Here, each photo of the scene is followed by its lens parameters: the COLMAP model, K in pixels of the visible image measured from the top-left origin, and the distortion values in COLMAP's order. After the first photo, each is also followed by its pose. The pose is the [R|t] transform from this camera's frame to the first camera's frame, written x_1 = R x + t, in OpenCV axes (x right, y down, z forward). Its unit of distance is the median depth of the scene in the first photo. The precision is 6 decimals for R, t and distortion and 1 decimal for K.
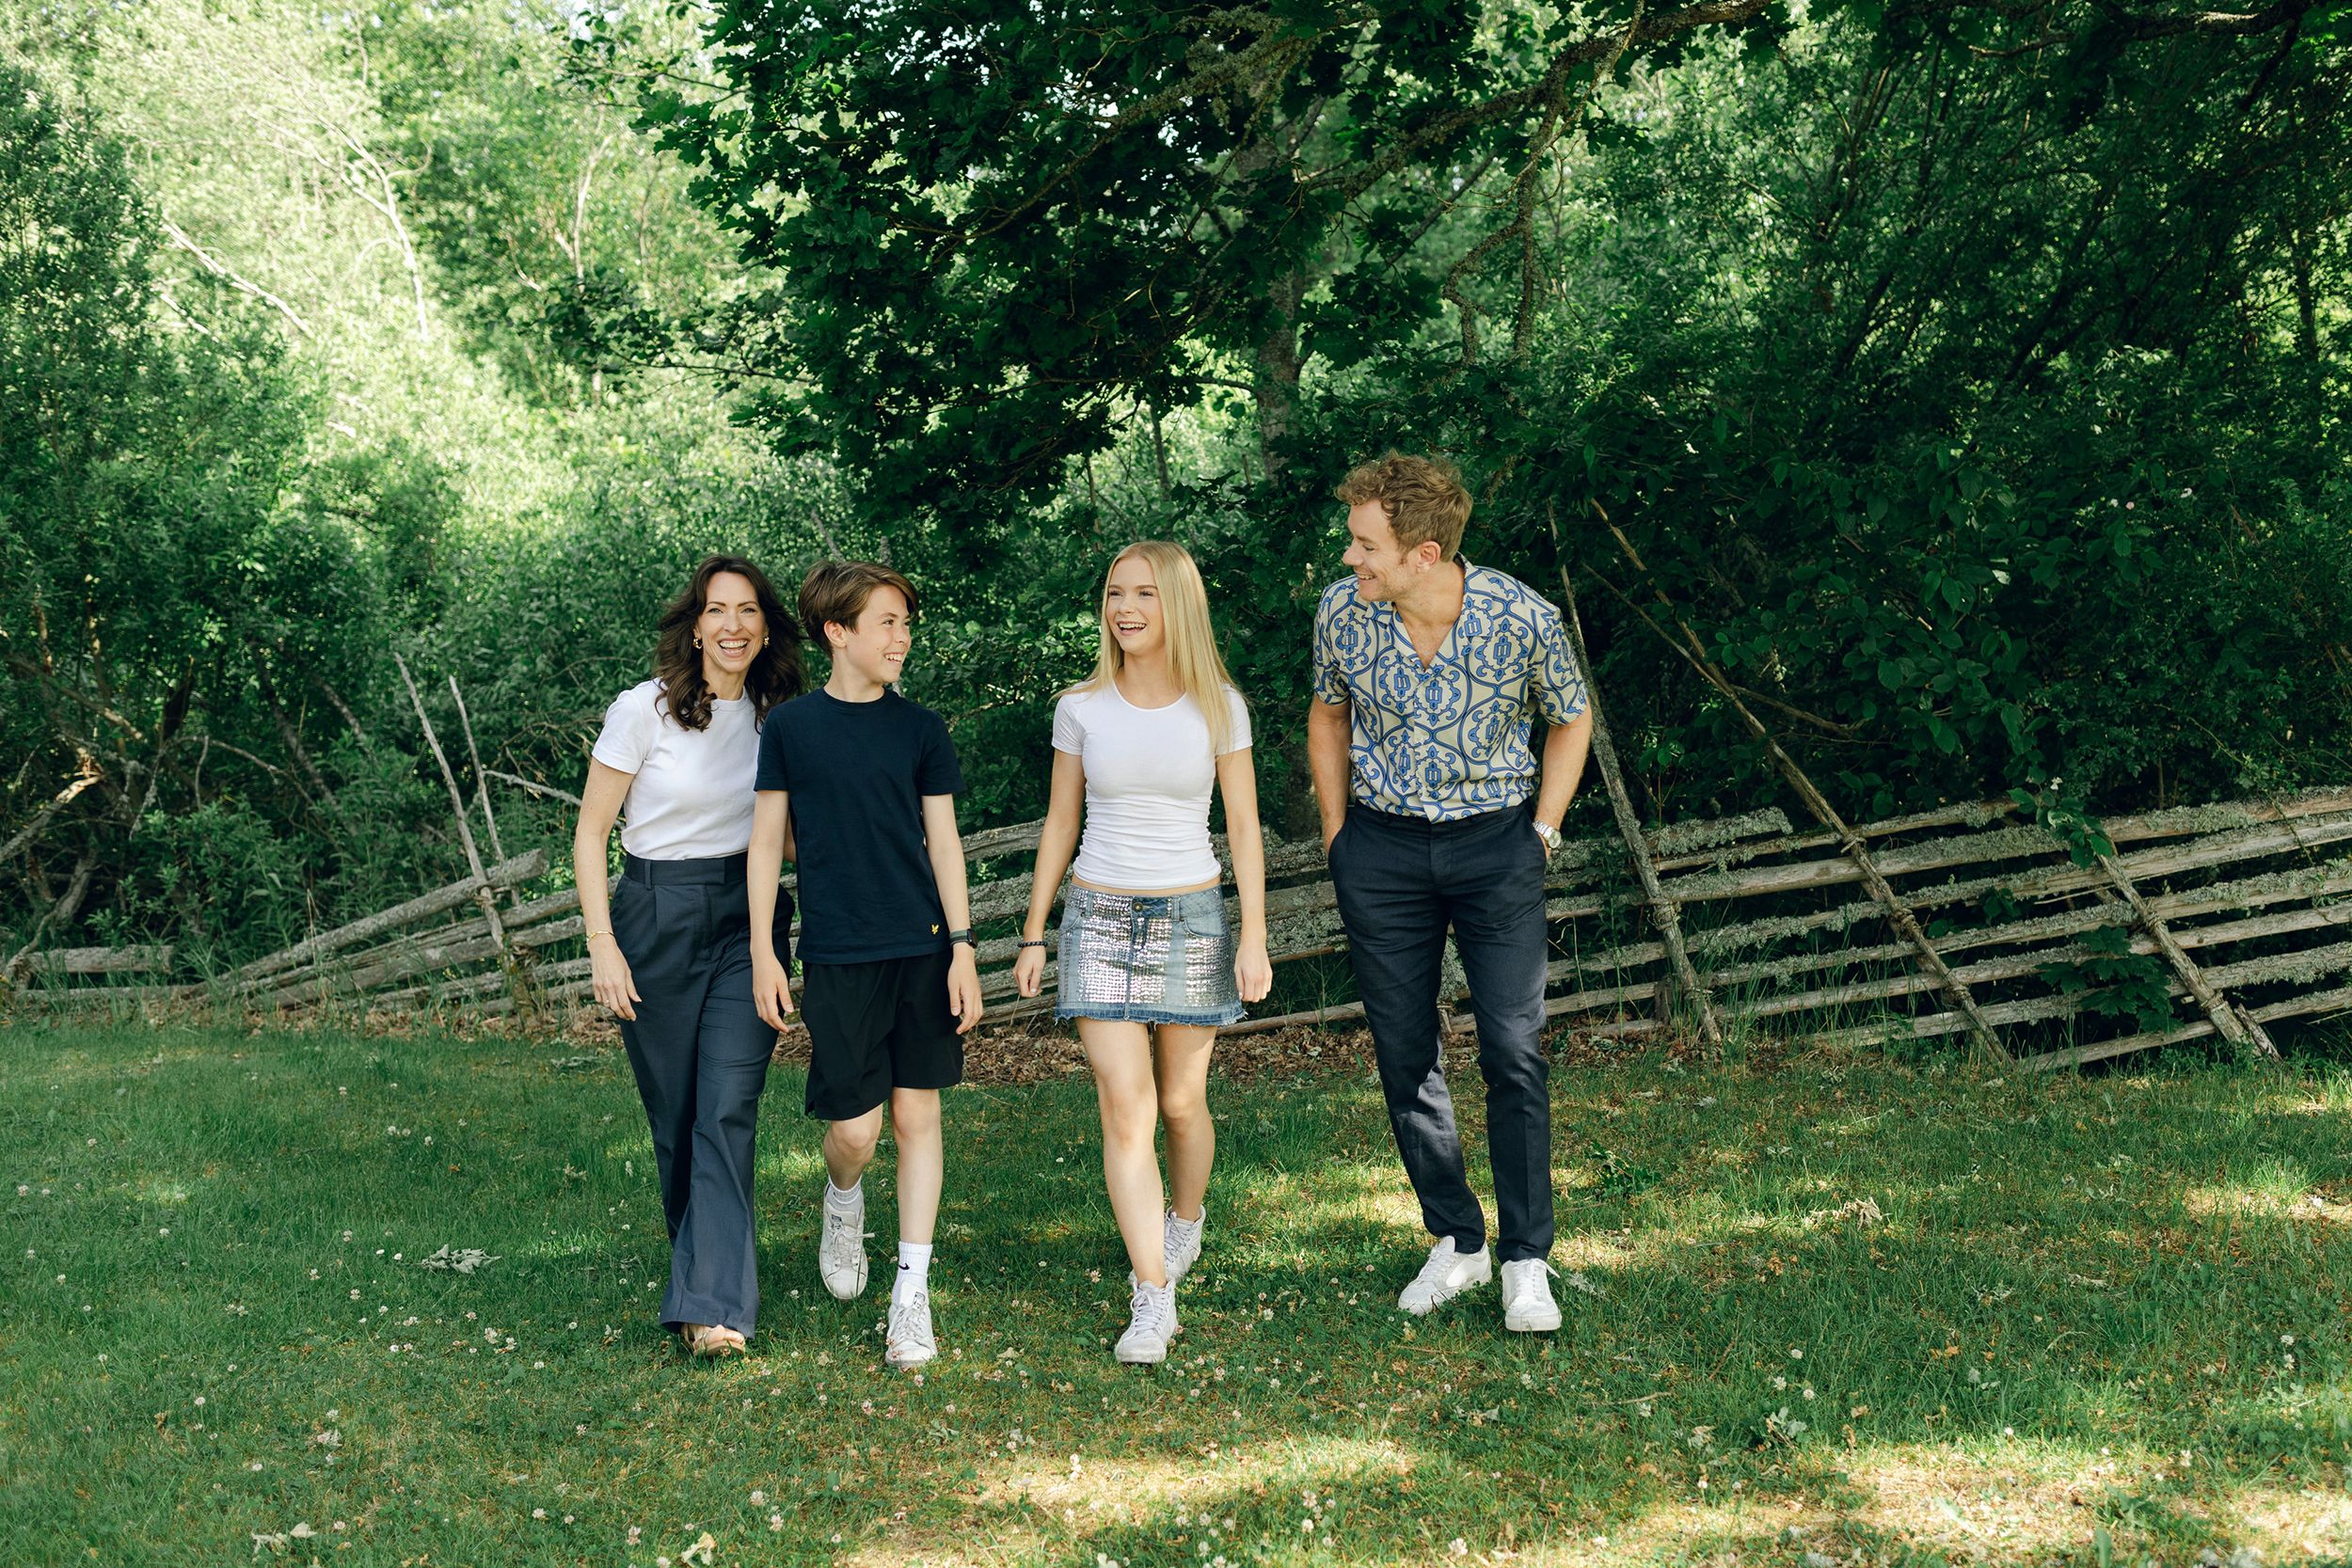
lens RADIAL K [[2223.4, 0, 1161.1], [0, 2223.4, 851.1], [0, 0, 1]] dist [0.010191, -0.003046]
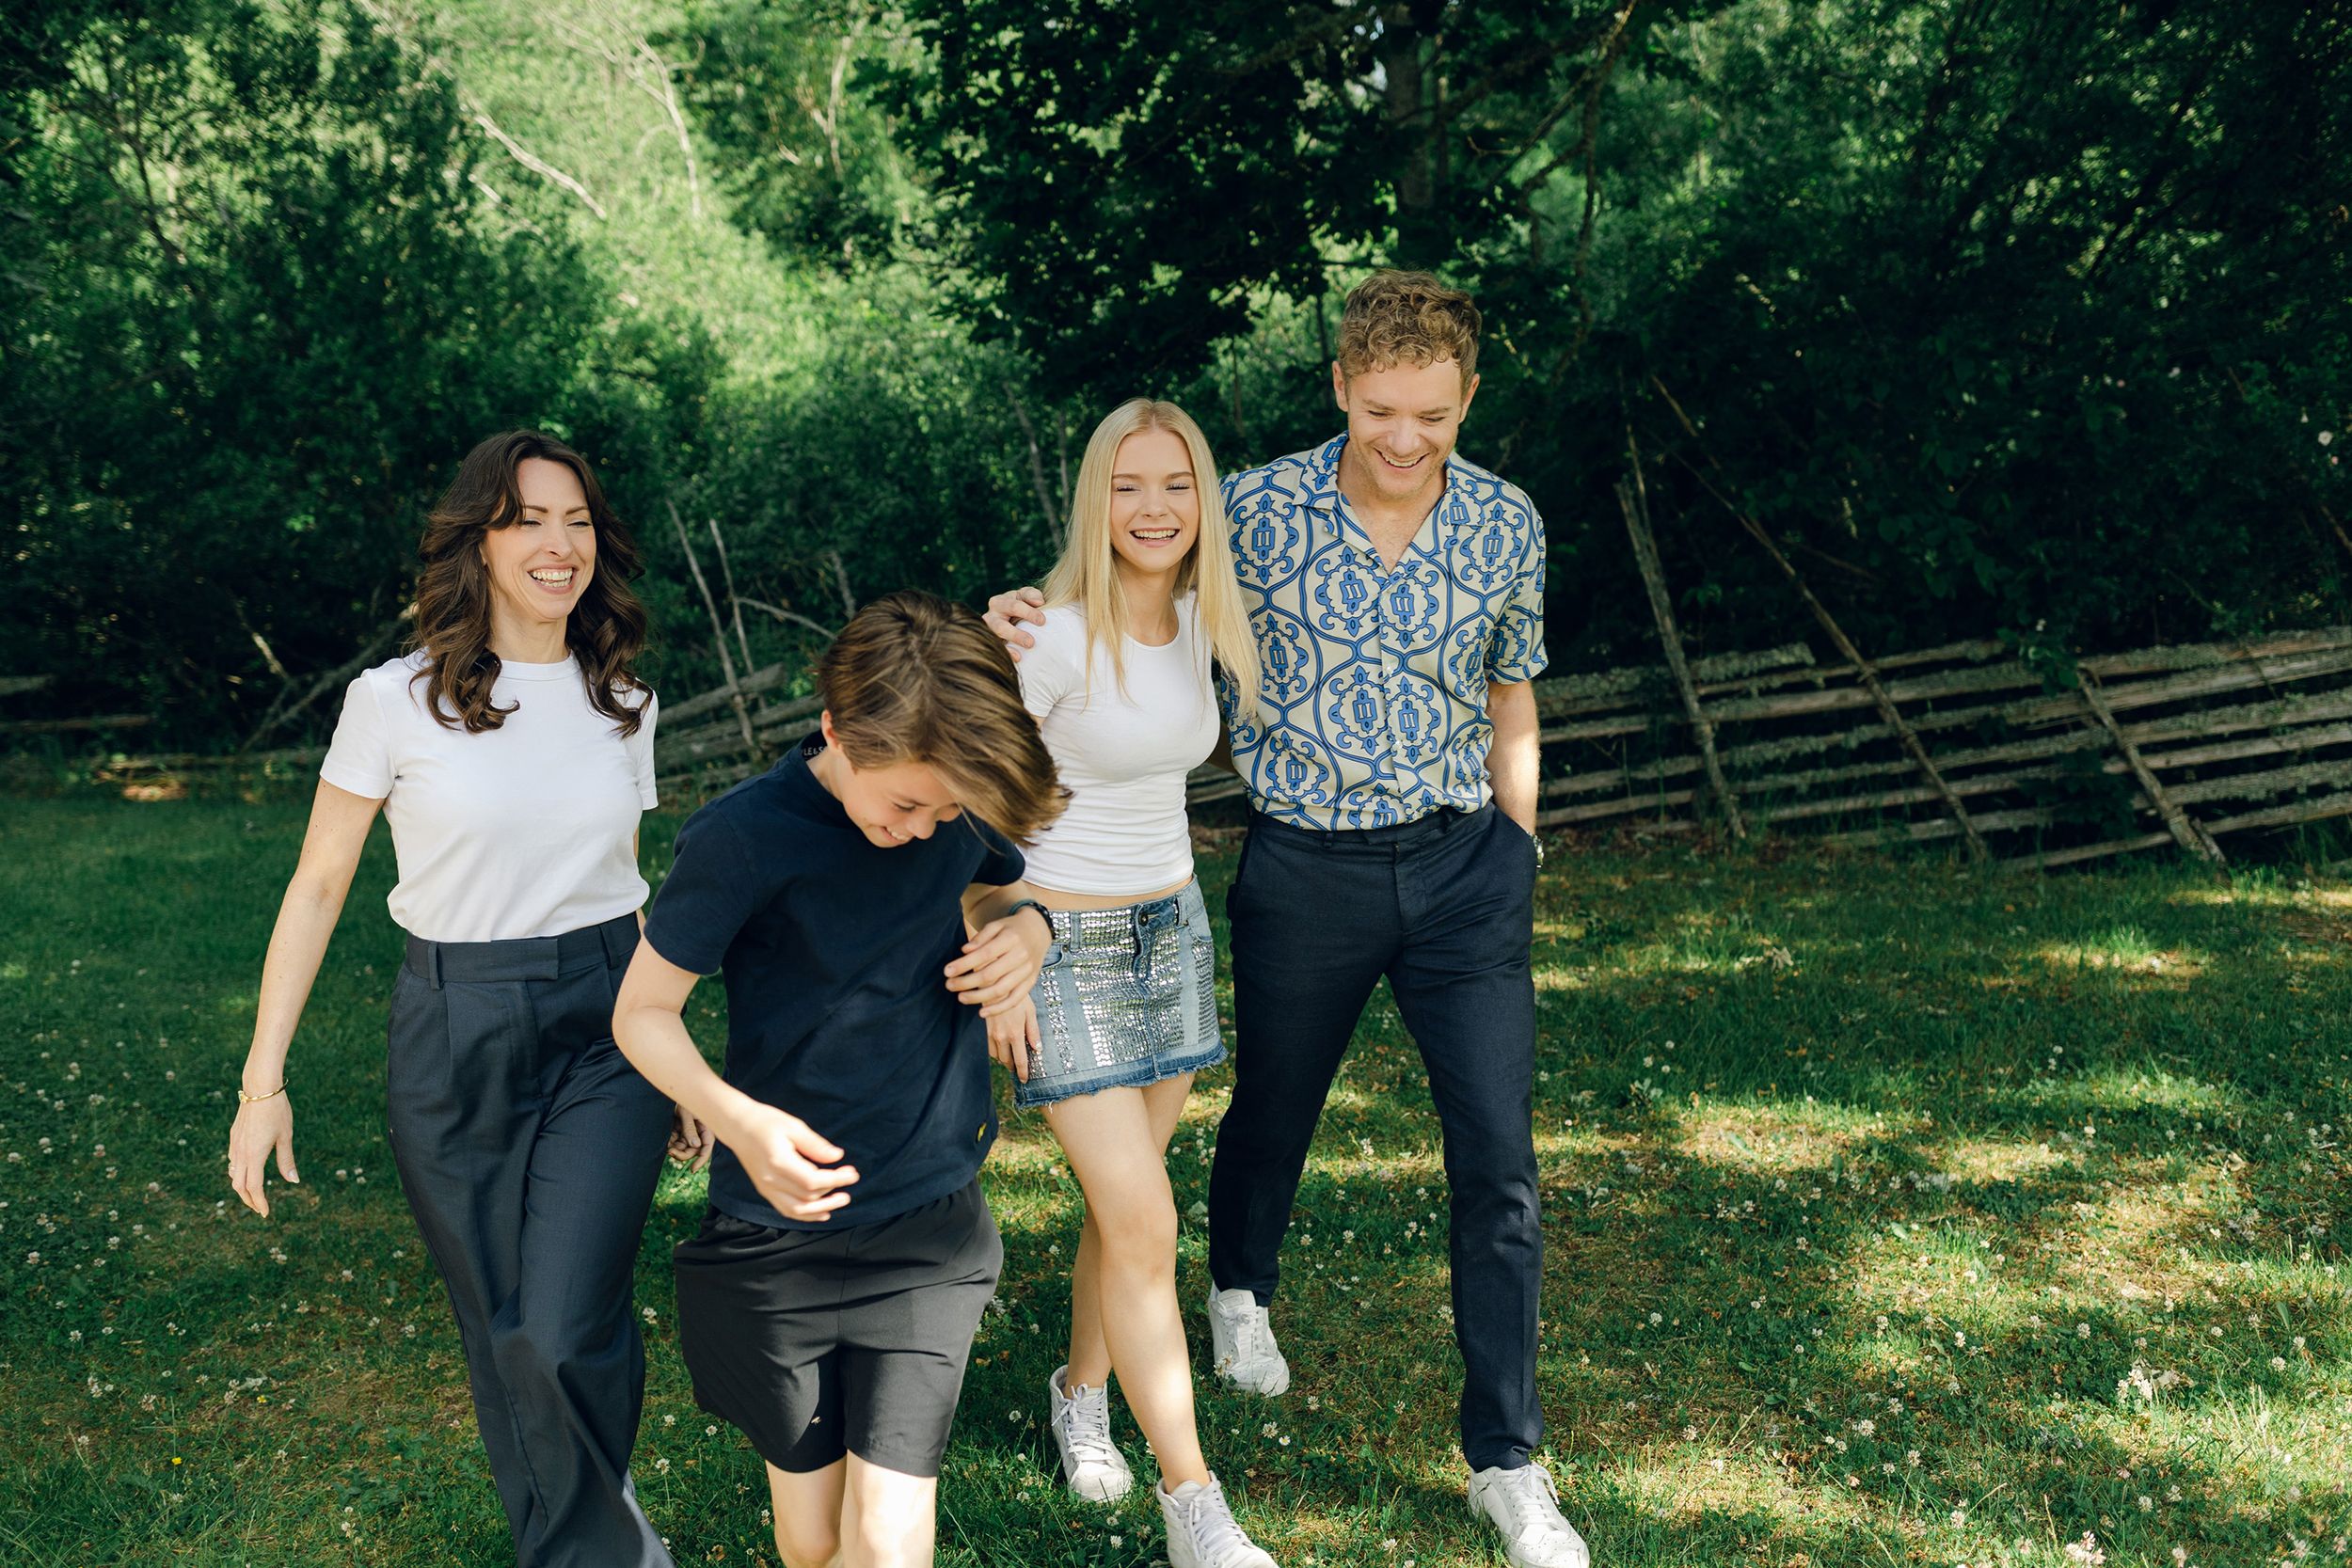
lens RADIAL K [[2461.2, 0, 1171.9], [0, 2461.2, 848.3], [0, 0, 1]] dist [0.006959, 0.003975]
pose [[0.990934, 0.025292, -0.131947, 0.122998], [-0.017354, 0.997989, 0.060964, 0.015492], [0.133223, -0.058121, 0.989380, -0.338351]]
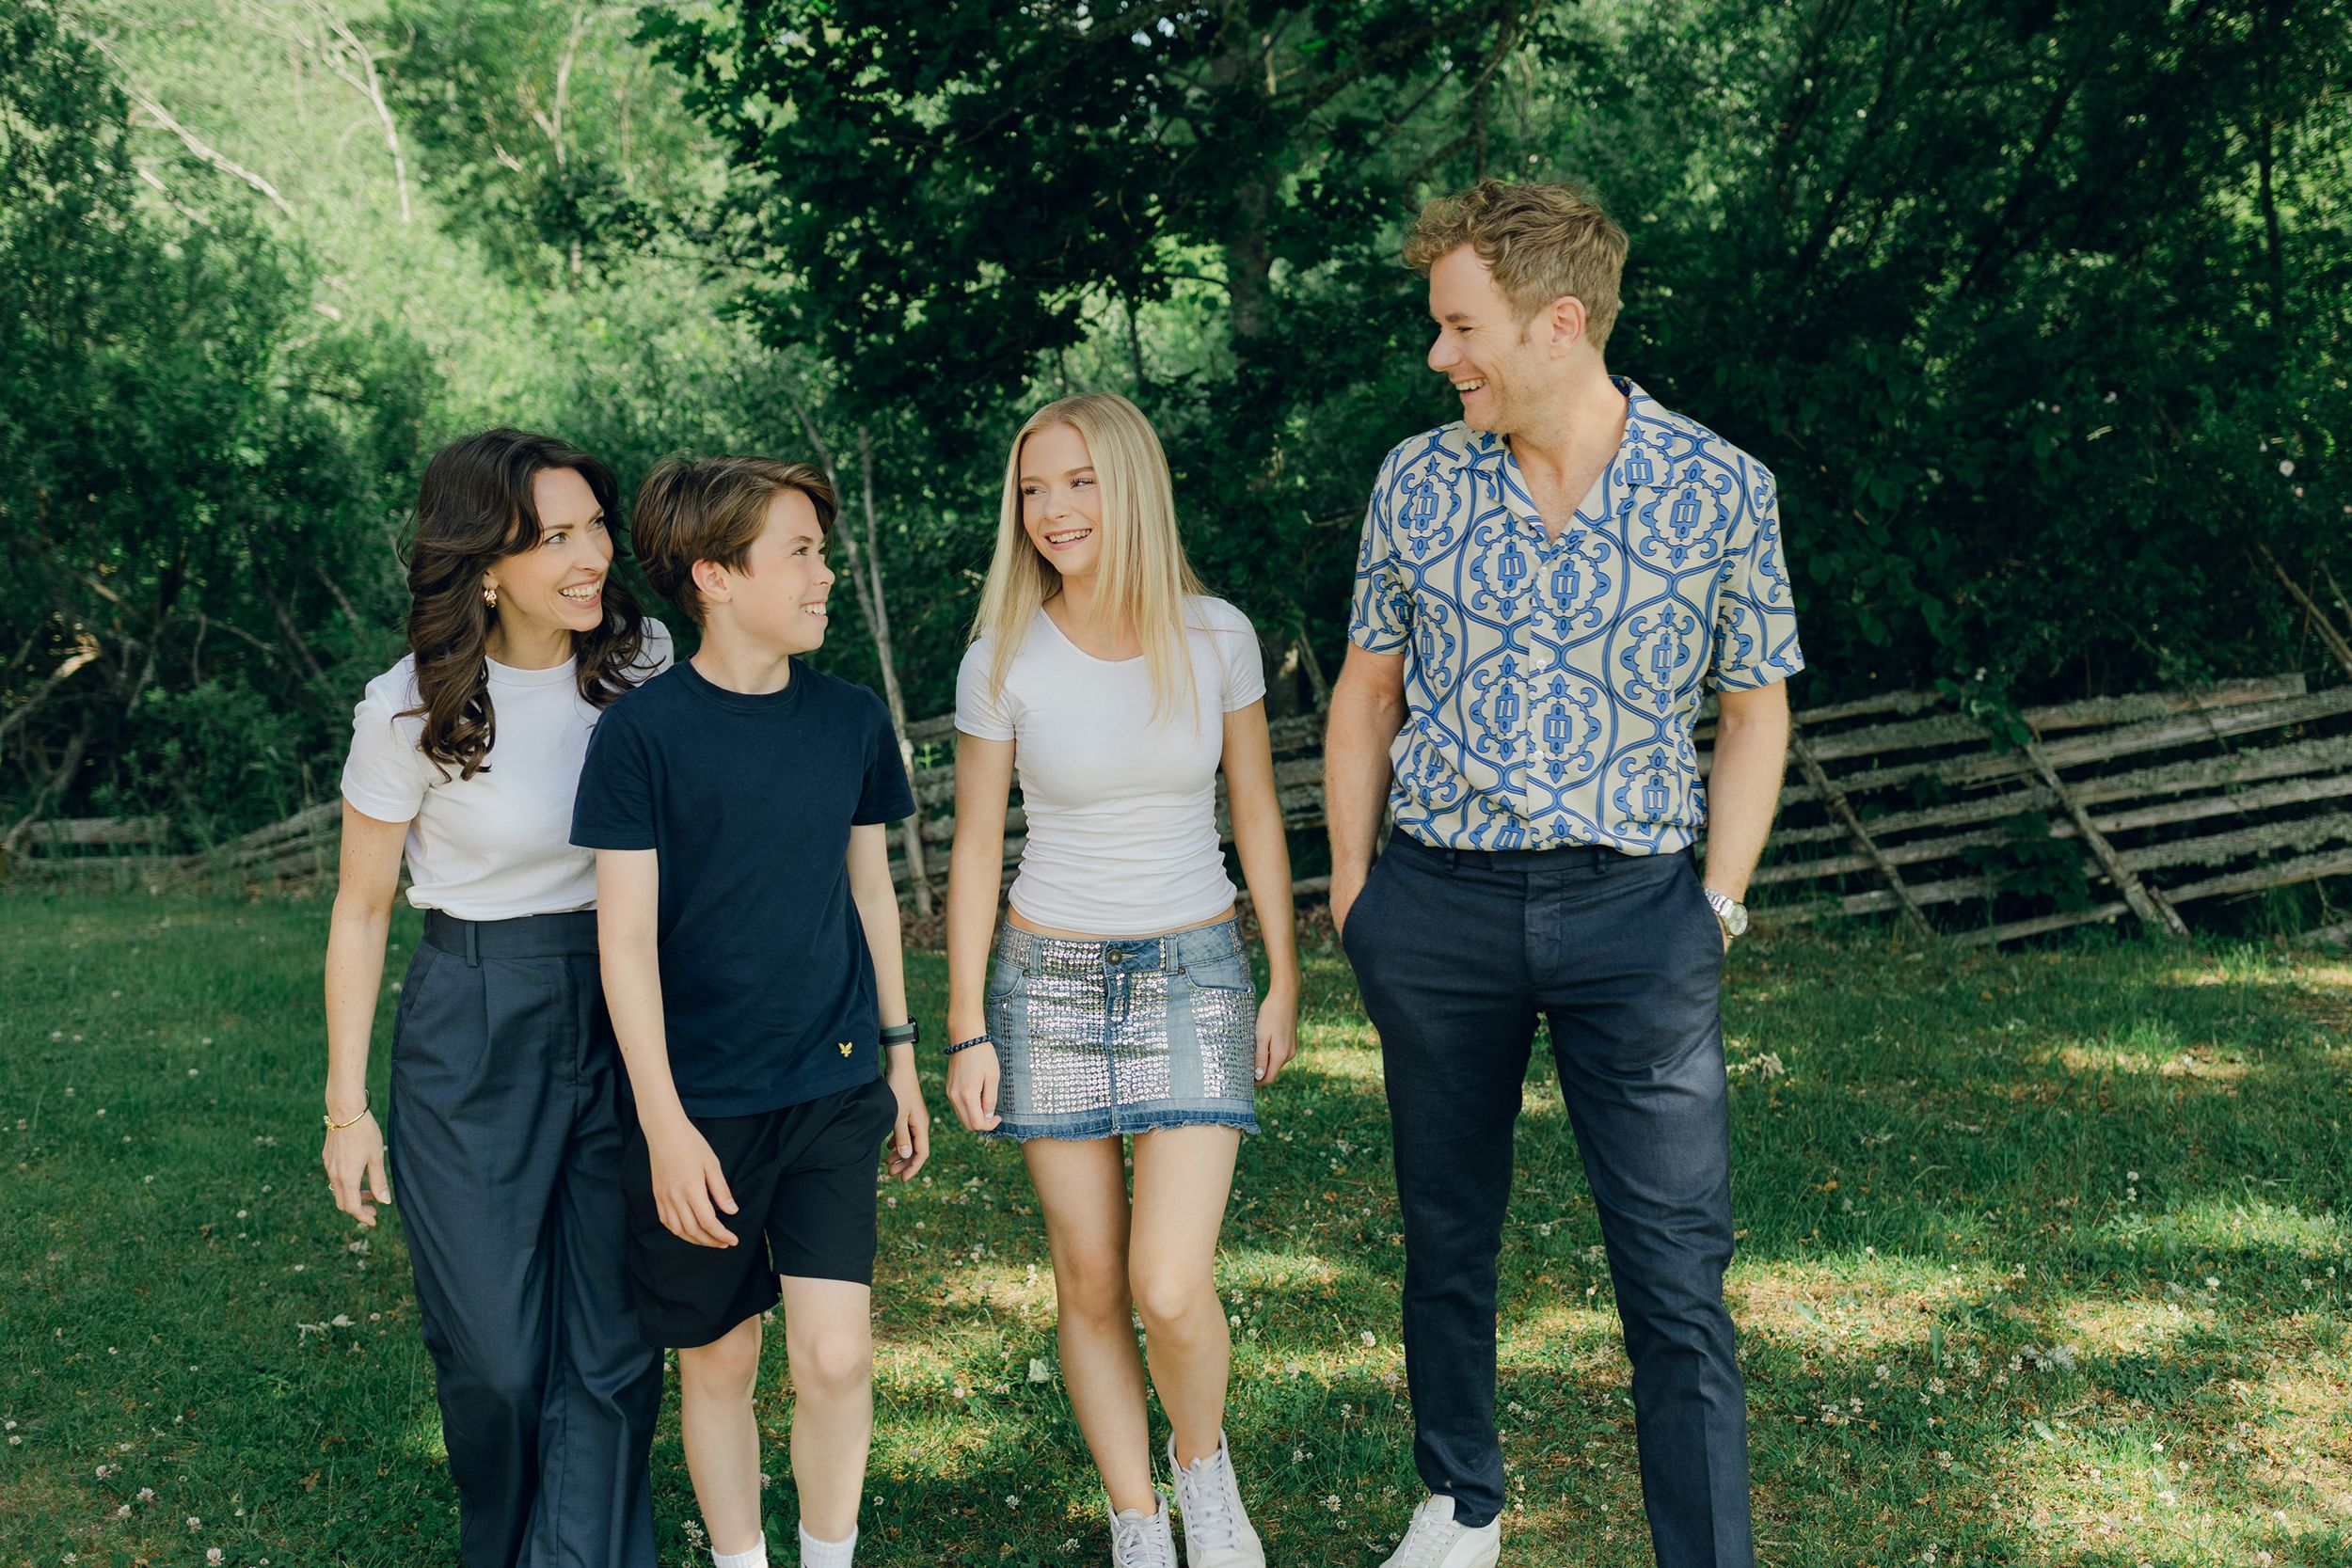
lens RADIAL K [[2399.3, 0, 1161.2], [0, 2399.3, 774.8], [0, 0, 1]] dist [0.004044, 0.024793]
pose [[0.999965, 0.008174, 0.001568, 0.014396], [-0.008190, 0.999911, 0.010502, 0.008377], [-0.001482, -0.010515, 0.999944, -0.128527]]
